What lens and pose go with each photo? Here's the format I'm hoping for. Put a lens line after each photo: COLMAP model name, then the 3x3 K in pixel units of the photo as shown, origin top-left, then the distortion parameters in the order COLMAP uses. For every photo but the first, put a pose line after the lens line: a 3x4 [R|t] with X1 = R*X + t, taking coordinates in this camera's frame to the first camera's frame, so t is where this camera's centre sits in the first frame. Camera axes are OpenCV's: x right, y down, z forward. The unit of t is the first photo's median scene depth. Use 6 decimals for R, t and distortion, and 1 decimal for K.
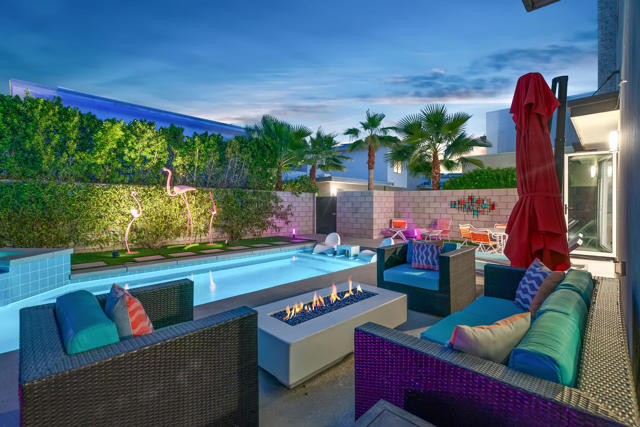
lens RADIAL K [[293.2, 0, 319.5], [0, 293.2, 206.9], [0, 0, 1]] dist [-0.002608, -0.000214]
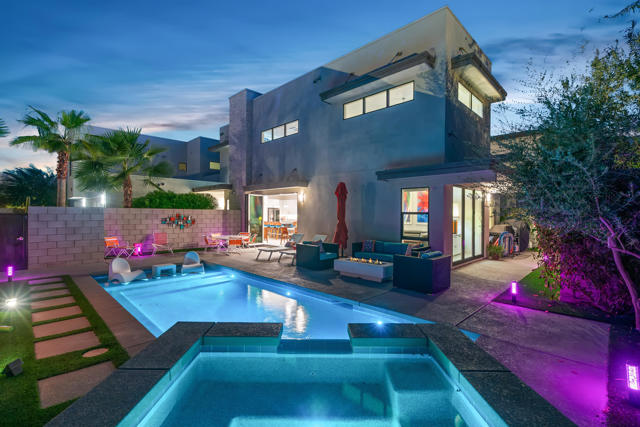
lens RADIAL K [[293.3, 0, 314.6], [0, 293.3, 213.4], [0, 0, 1]] dist [0.000488, 0.000411]
pose [[0.008413, -0.002494, 0.999961, -0.762472], [0.002951, 0.999993, 0.002469, -0.041594], [-0.999960, 0.002930, 0.008421, 0.386057]]
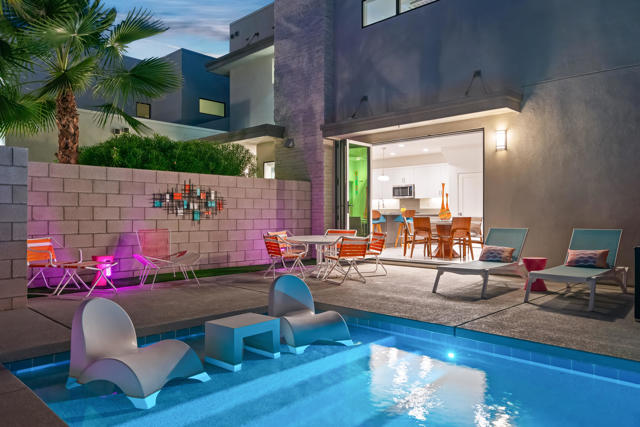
lens RADIAL K [[463.8, 0, 320.0], [0, 463.8, 213.5], [0, 0, 1]] dist [-0.004496, -0.000145]
pose [[-0.006766, -0.000921, 0.999977, -0.321748], [0.010515, 0.999944, 0.000992, 0.015958], [-0.999922, 0.010521, -0.006756, 0.762422]]
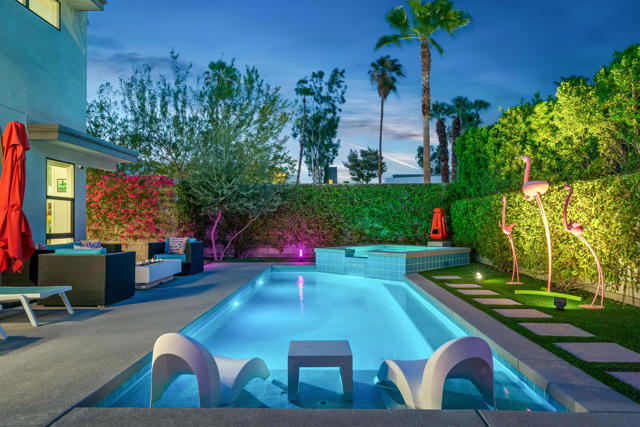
lens RADIAL K [[425.0, 0, 320.0], [0, 425.0, 213.5], [0, 0, 1]] dist [0.003028, 0.000147]
pose [[-0.726112, -0.013524, -0.687443, 0.320410], [-0.003771, 0.999870, -0.015687, 0.003116], [0.687566, -0.008799, -0.726069, 1.075385]]
